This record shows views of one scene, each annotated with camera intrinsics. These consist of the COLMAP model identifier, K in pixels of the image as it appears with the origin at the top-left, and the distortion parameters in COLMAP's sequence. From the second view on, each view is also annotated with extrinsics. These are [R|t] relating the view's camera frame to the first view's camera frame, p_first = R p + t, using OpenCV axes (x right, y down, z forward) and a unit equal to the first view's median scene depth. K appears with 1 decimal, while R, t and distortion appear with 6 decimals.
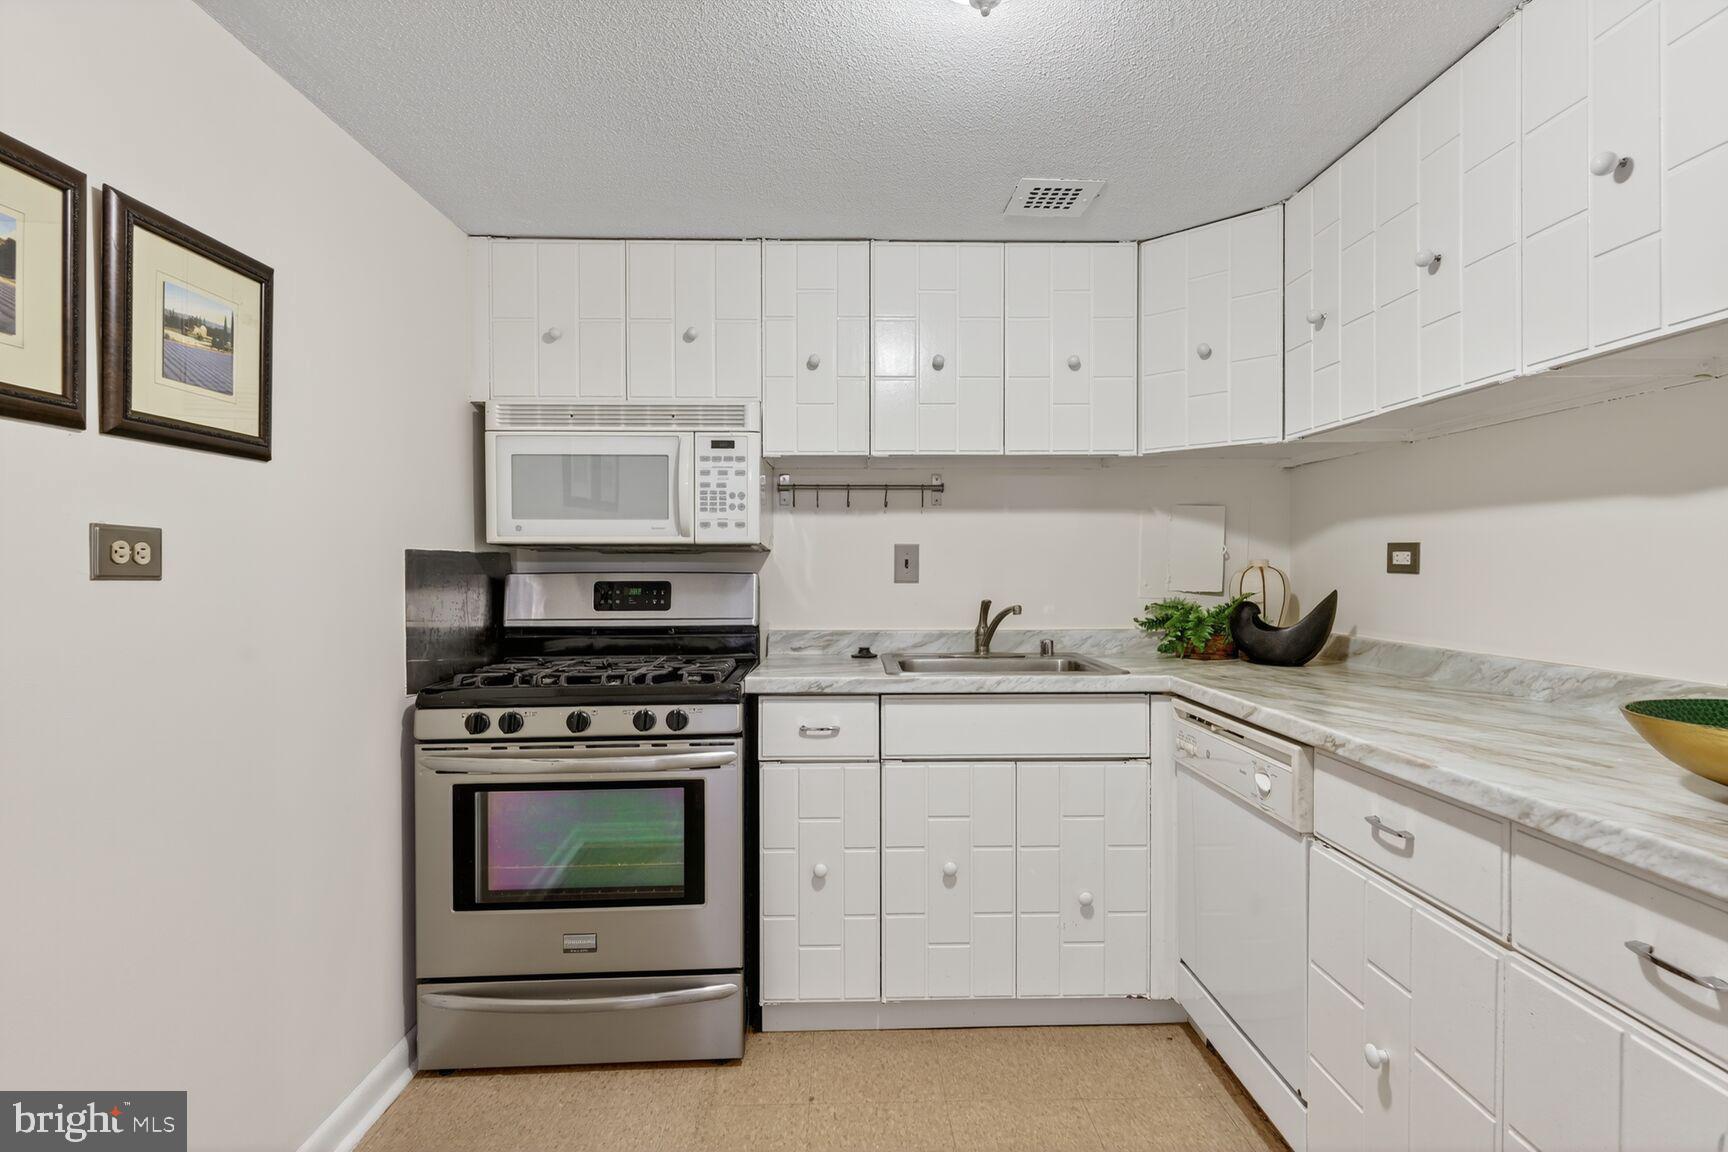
lens RADIAL K [[803.8, 0, 864.0], [0, 803.8, 576.0], [0, 0, 1]] dist [-0.000902, -0.000425]
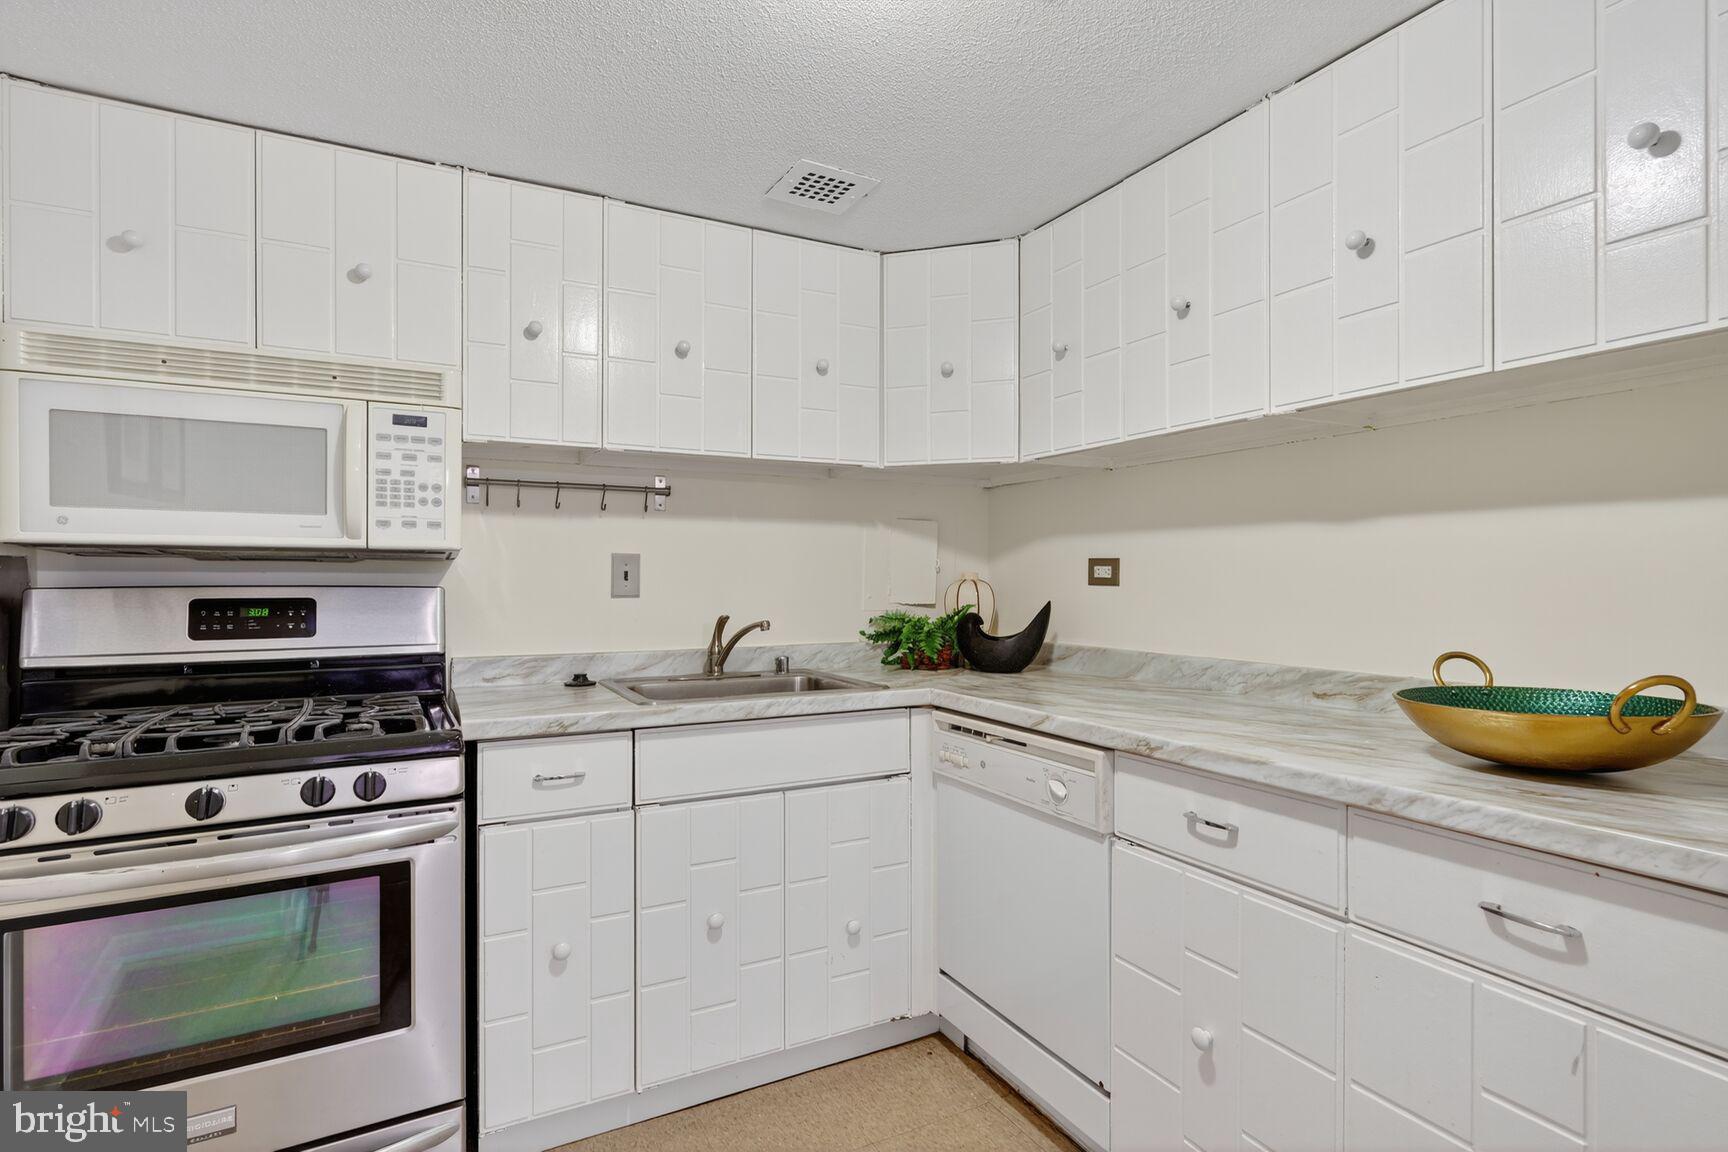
lens RADIAL K [[820.3, 0, 861.2], [0, 820.3, 581.6], [0, 0, 1]] dist [0.001809, -0.001043]
pose [[0.905126, 0.000383, 0.425144, -0.128875], [0.003451, 0.999960, -0.008248, -0.000682], [-0.425130, 0.008933, 0.905088, 0.109189]]
